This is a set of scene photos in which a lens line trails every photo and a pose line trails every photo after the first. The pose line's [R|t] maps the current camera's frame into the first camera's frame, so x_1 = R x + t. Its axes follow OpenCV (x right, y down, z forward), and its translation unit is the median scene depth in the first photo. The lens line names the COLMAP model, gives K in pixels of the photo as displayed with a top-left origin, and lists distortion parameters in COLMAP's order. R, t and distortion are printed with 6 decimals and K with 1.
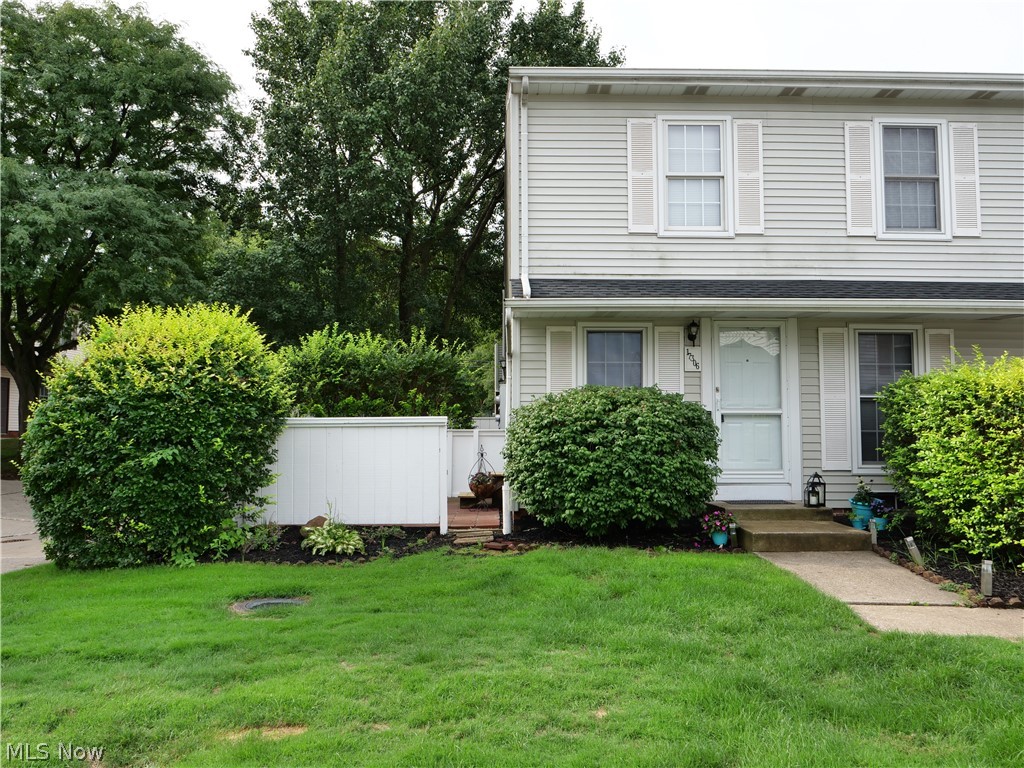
lens RADIAL K [[833.8, 0, 512.0], [0, 833.8, 384.0], [0, 0, 1]] dist [-0.002370, -0.001891]
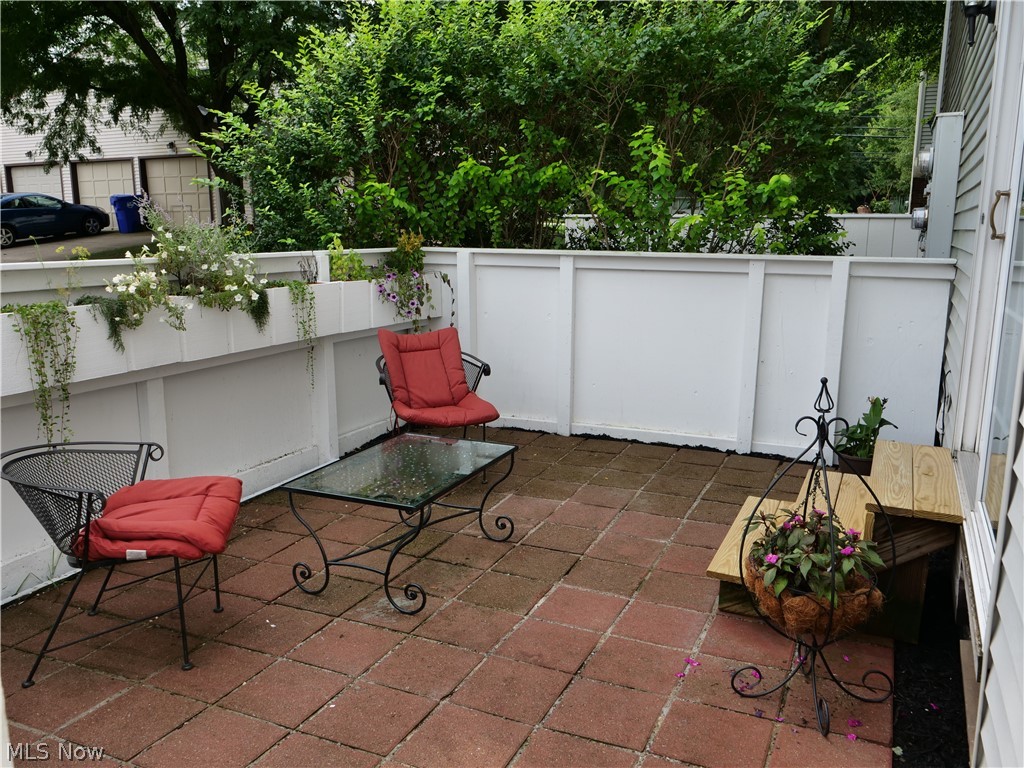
lens RADIAL K [[833.8, 0, 512.0], [0, 833.8, 384.0], [0, 0, 1]] dist [-0.002370, -0.001891]
pose [[0.897012, 0.088130, -0.433132, -0.013433], [0.020560, 0.970541, 0.240056, 0.021859], [0.441529, -0.224238, 0.868775, 0.636513]]
